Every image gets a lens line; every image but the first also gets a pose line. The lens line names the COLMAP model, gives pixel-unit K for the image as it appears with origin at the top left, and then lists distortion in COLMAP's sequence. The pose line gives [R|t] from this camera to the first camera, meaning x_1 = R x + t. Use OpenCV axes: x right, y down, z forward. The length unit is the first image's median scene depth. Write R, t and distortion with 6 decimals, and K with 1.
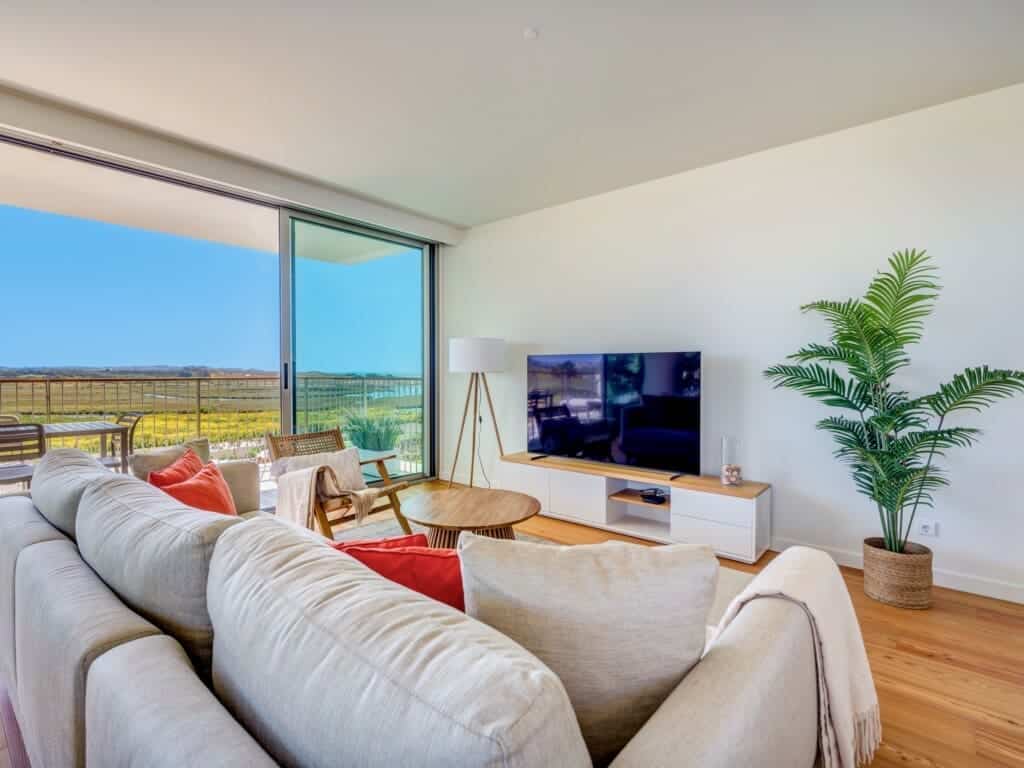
lens RADIAL K [[493.9, 0, 503.0], [0, 493.9, 378.1], [0, 0, 1]] dist [0.001090, 0.000005]
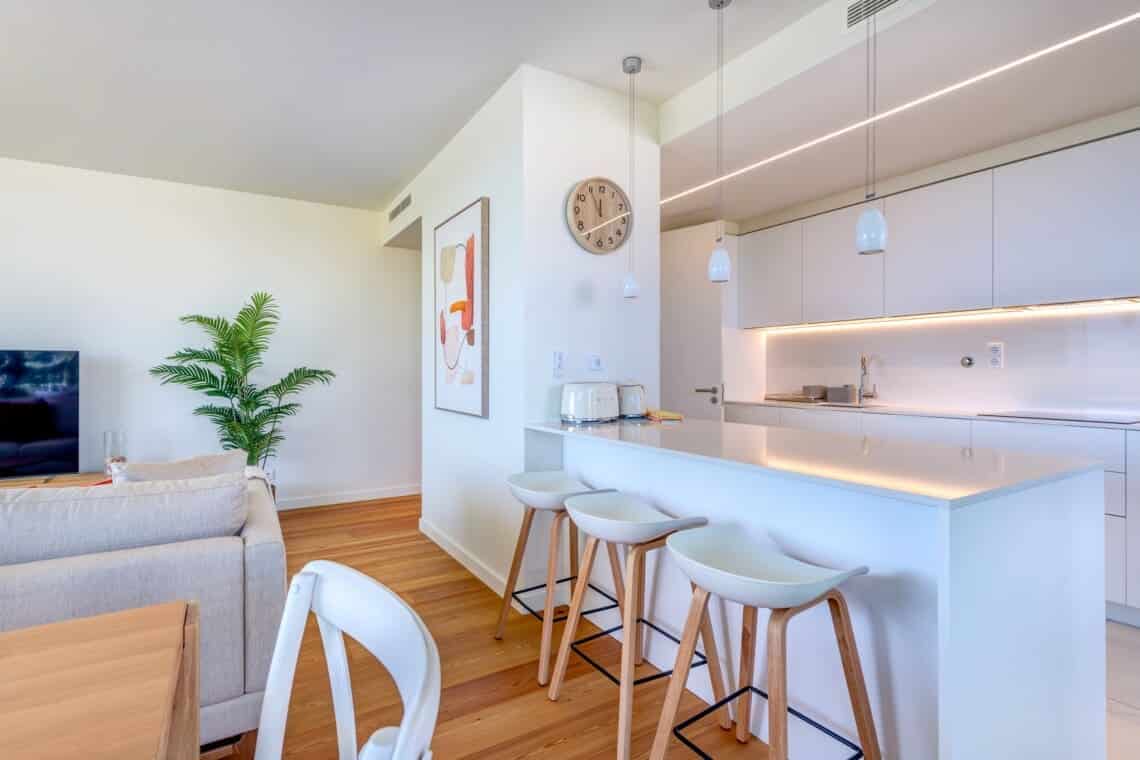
lens RADIAL K [[548.2, 0, 563.1], [0, 548.2, 374.7], [0, 0, 1]] dist [0.002308, 0.000158]
pose [[0.288272, -0.007560, 0.957519, -0.504072], [0.013132, 0.999906, 0.003942, 0.005220], [-0.957459, 0.011438, 0.288344, -0.360234]]
